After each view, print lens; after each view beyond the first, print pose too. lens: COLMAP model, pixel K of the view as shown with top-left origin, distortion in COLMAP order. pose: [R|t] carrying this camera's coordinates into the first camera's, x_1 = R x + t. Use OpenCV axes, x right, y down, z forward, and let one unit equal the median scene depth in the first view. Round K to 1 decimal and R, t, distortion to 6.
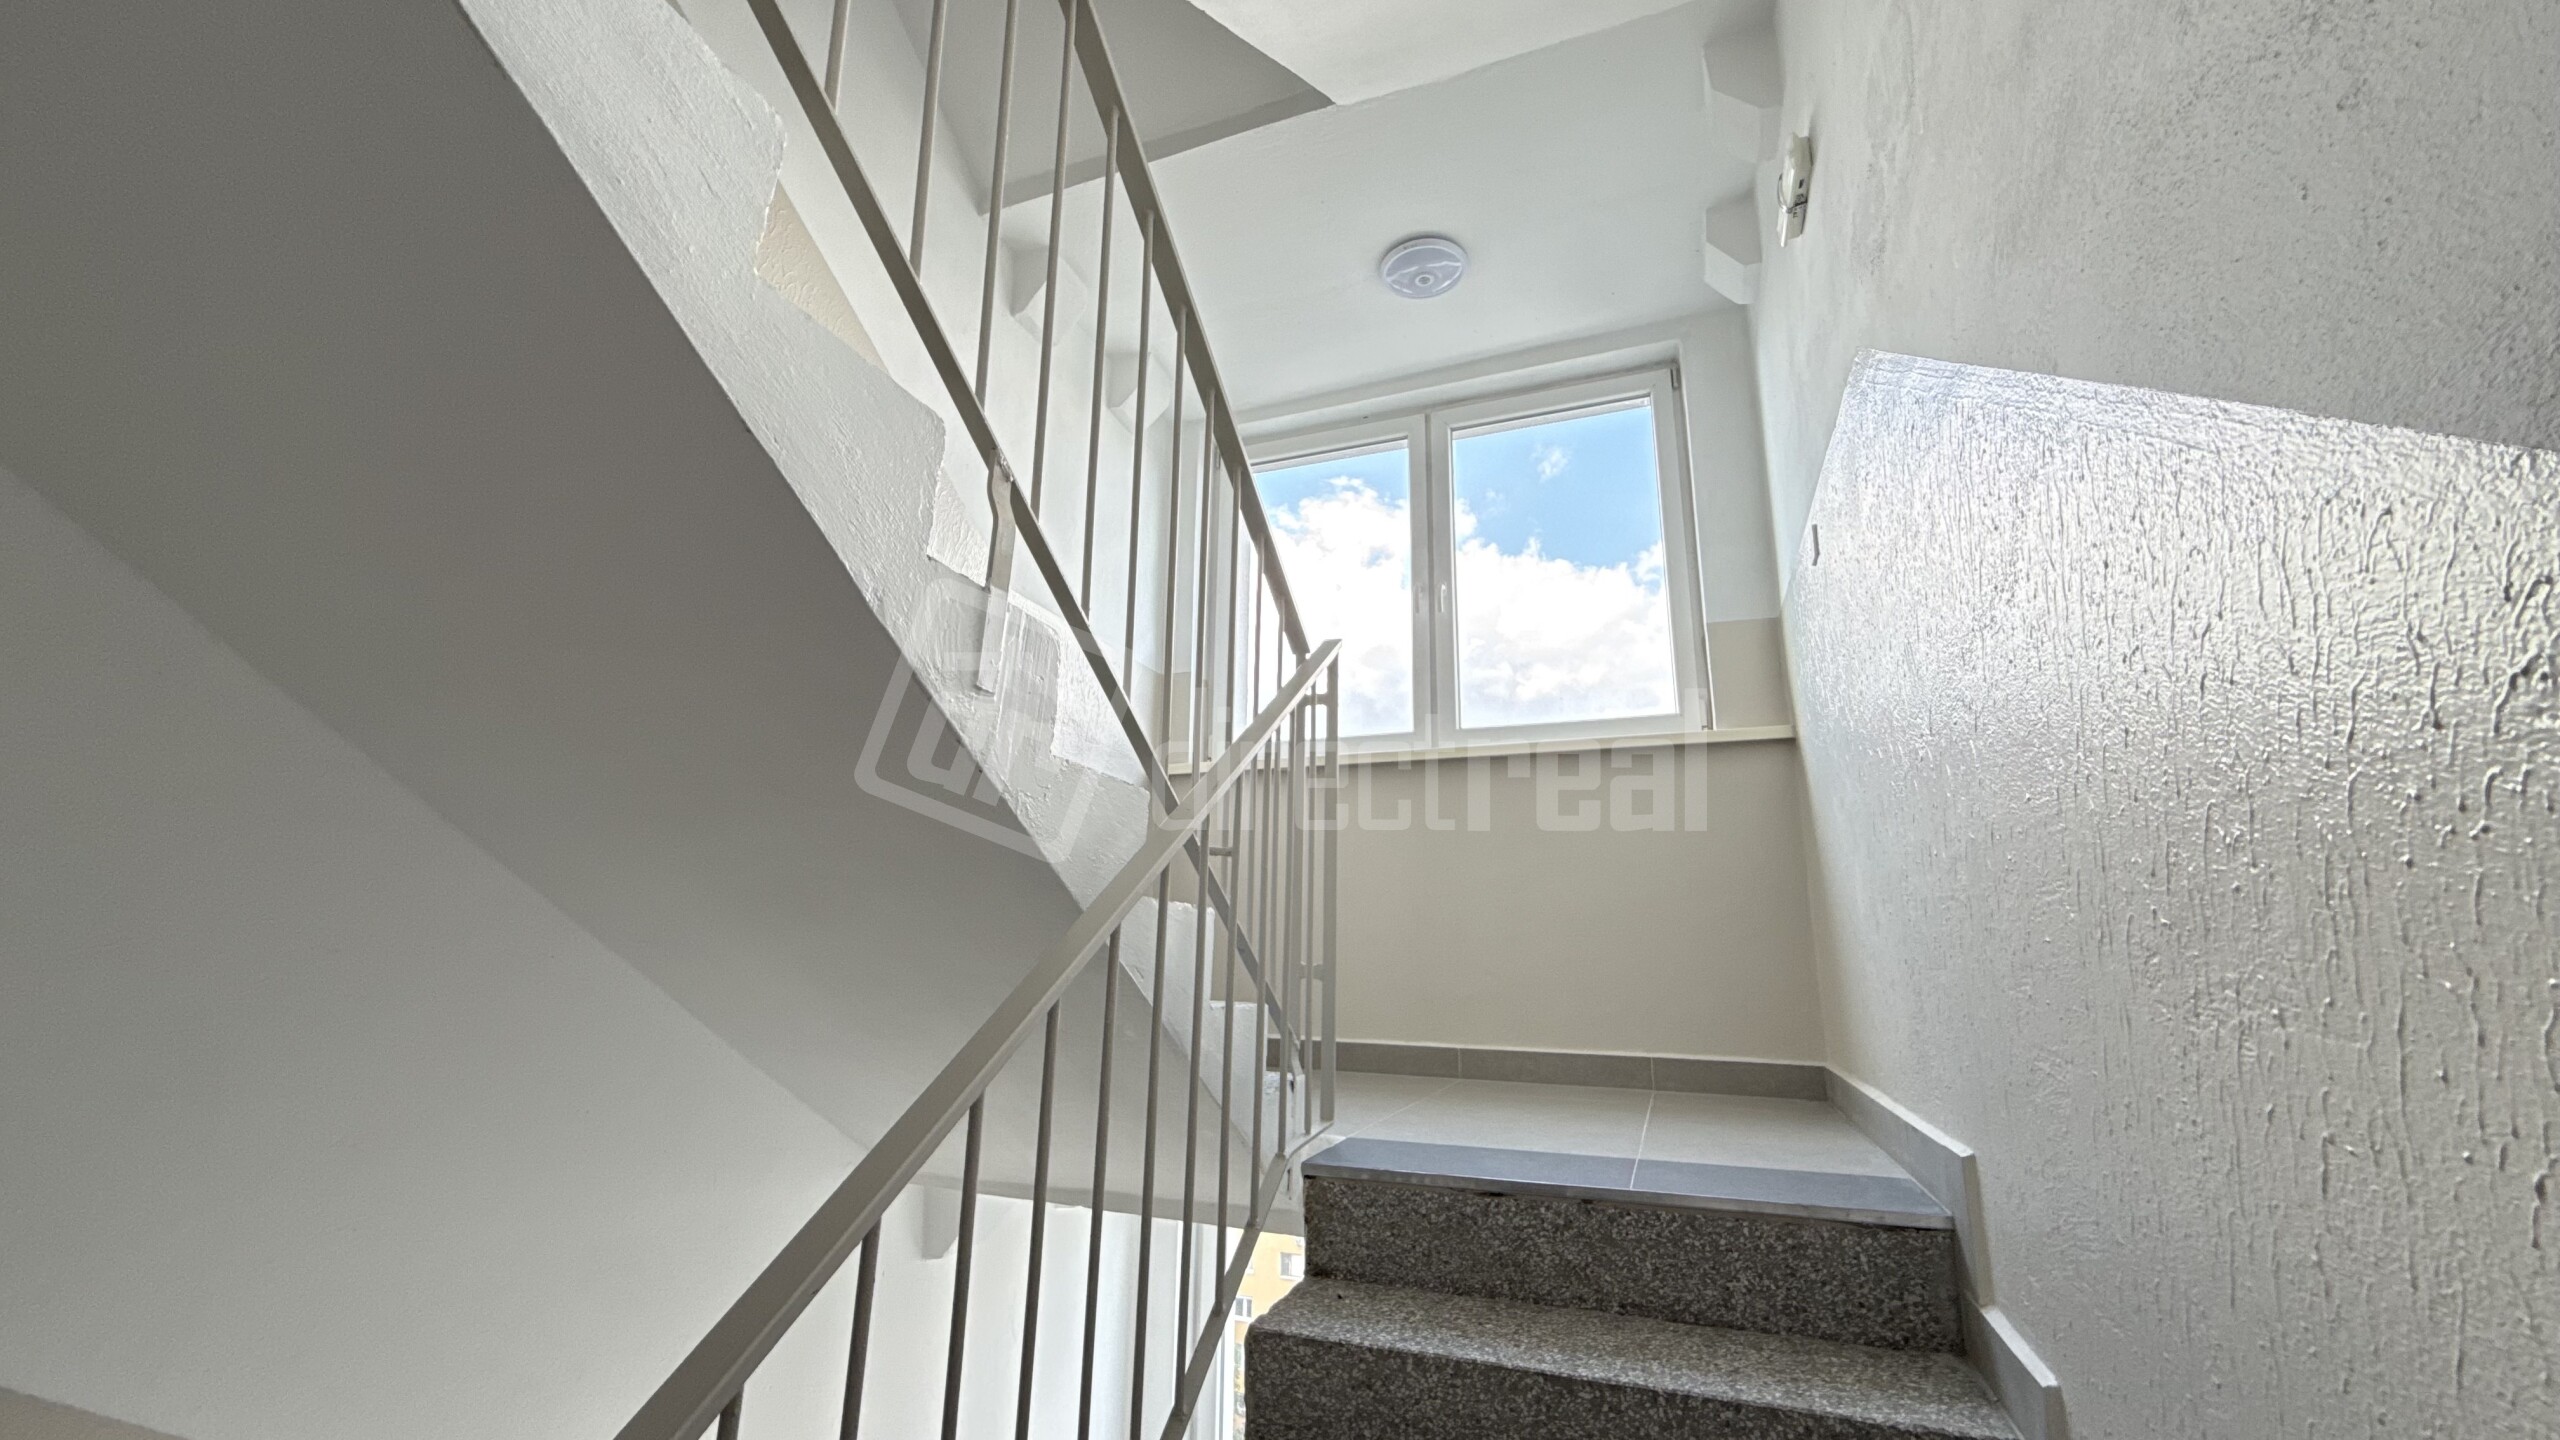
lens RADIAL K [[1010.4, 0, 1280.2], [0, 1010.4, 713.7], [0, 0, 1]] dist [0.002848, -0.000007]
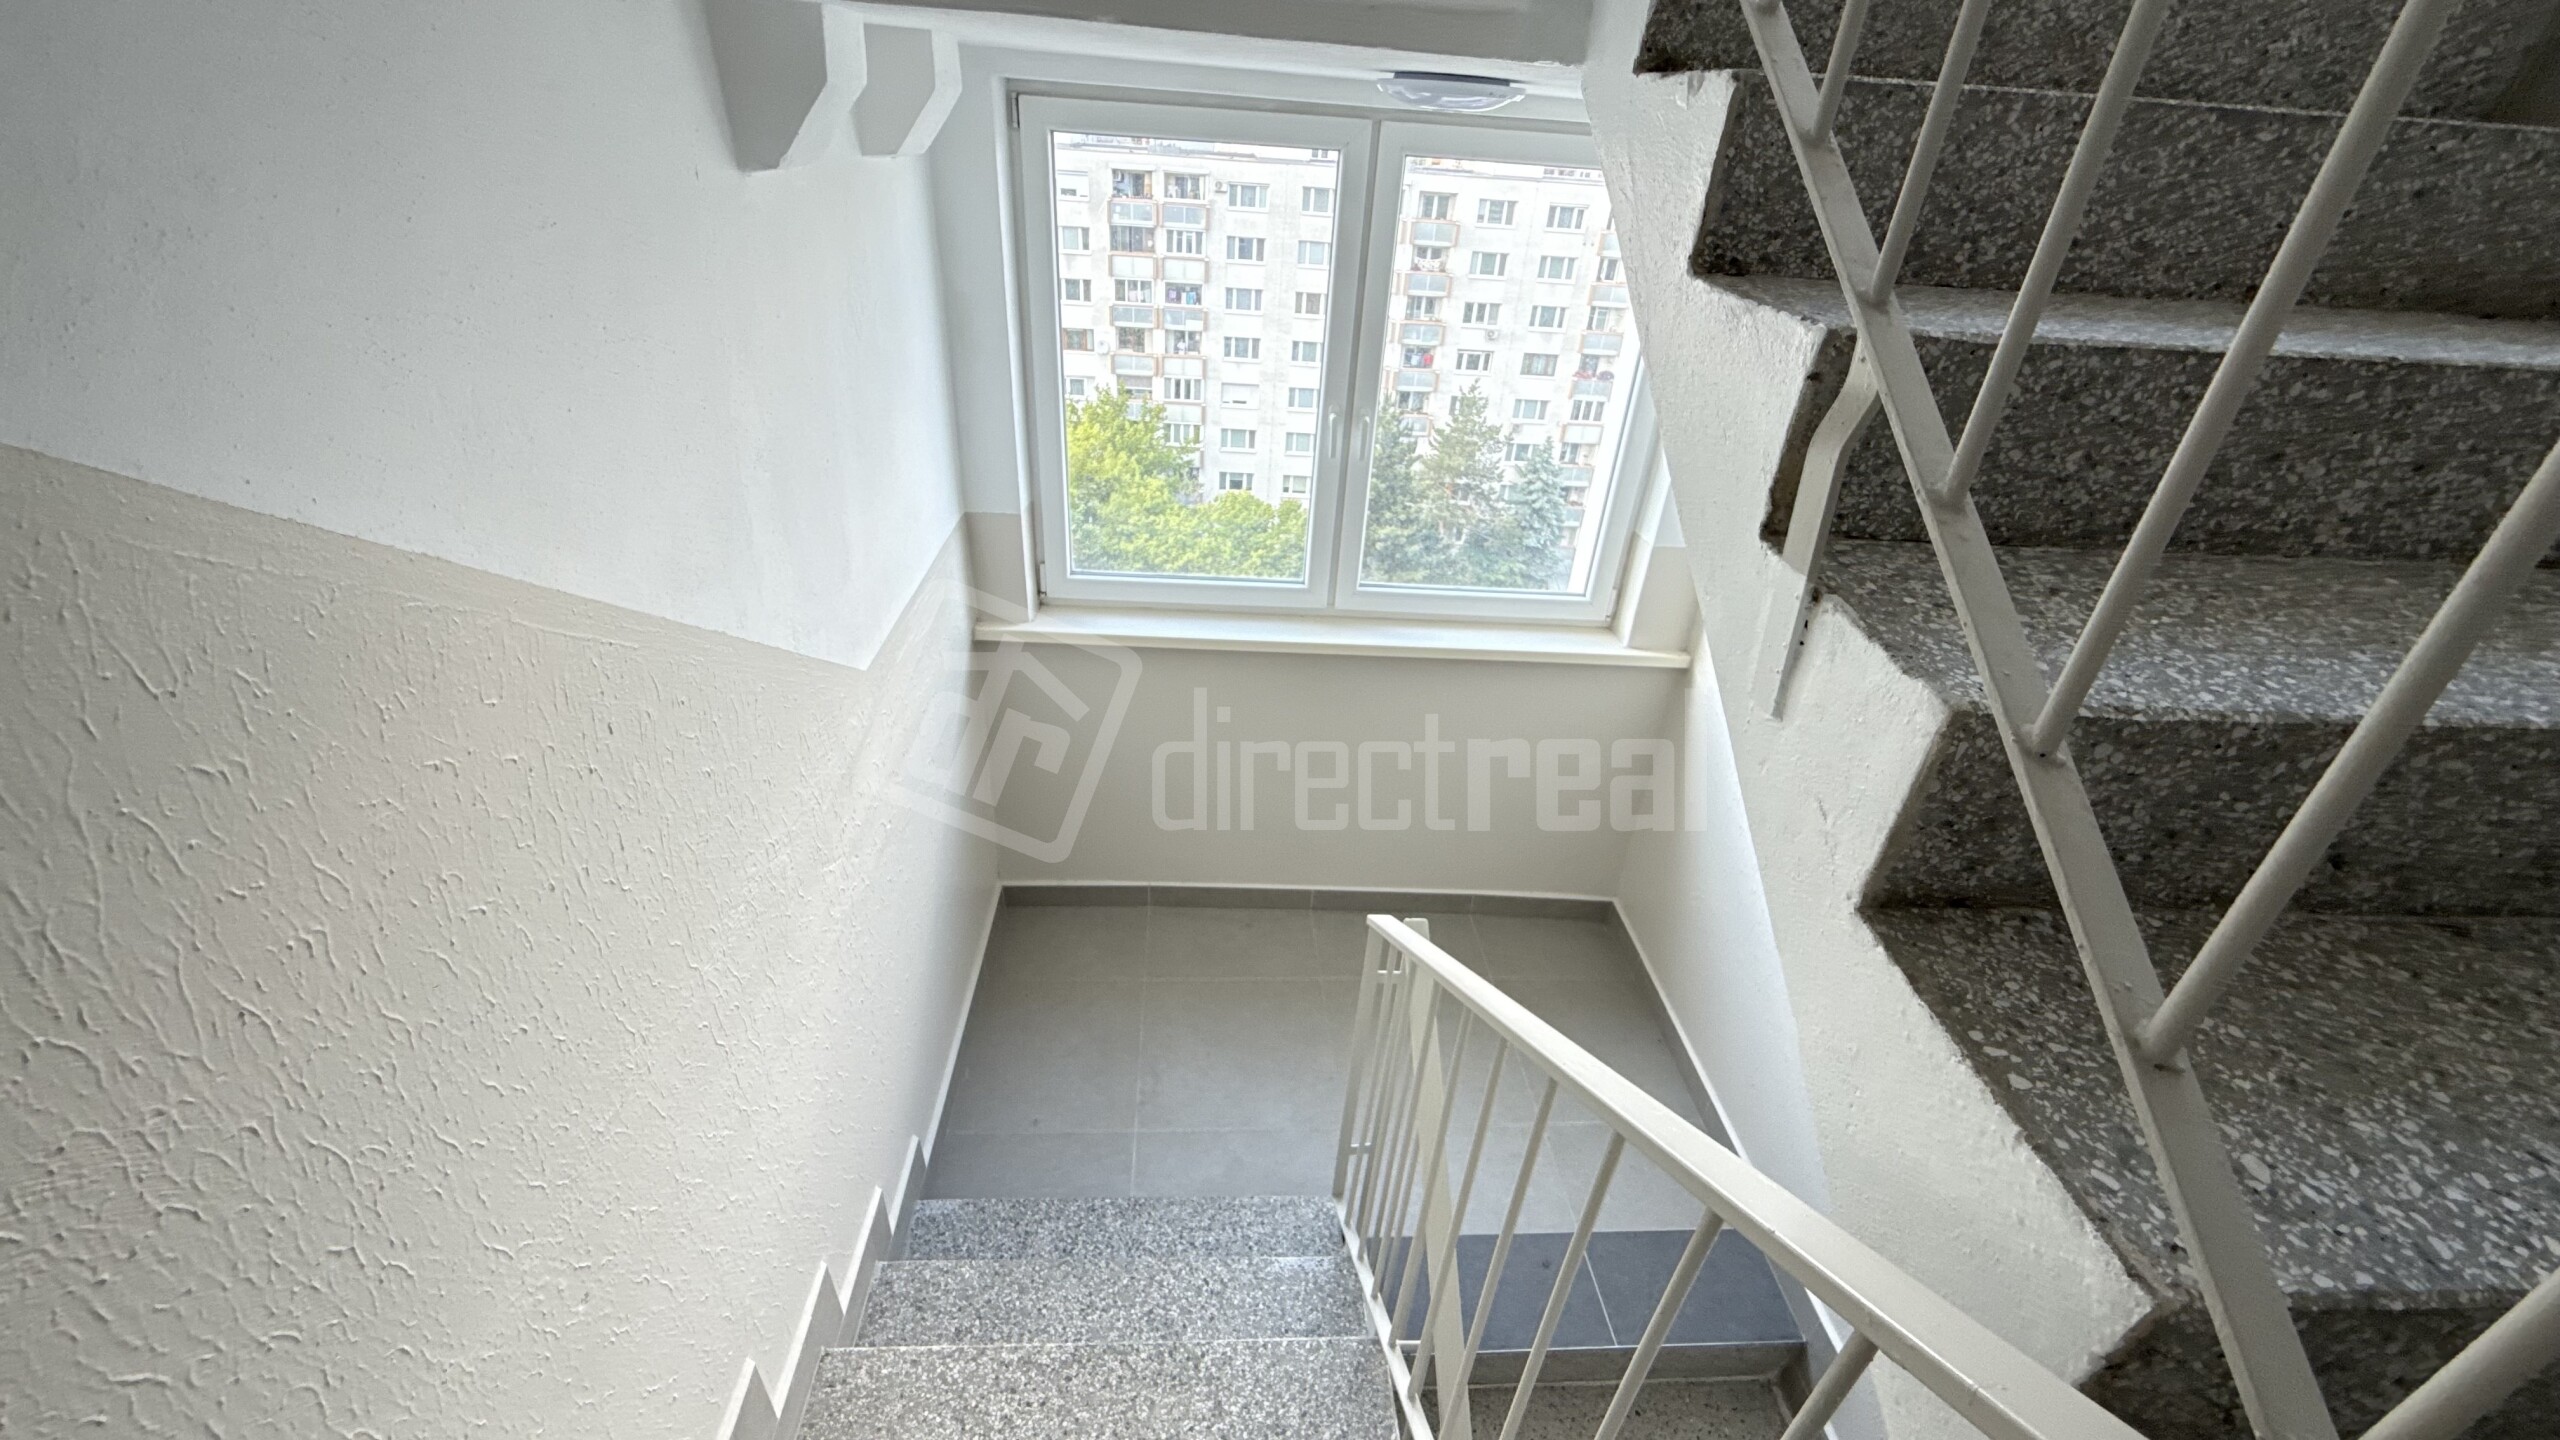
lens RADIAL K [[1021.8, 0, 1280.0], [0, 1021.8, 720.0], [0, 0, 1]] dist [0.000394, -0.000347]
pose [[0.909378, -0.174926, 0.377401, -0.475340], [-0.143112, 0.720326, 0.678712, 0.453383], [-0.390576, -0.671216, 0.630015, 0.439049]]
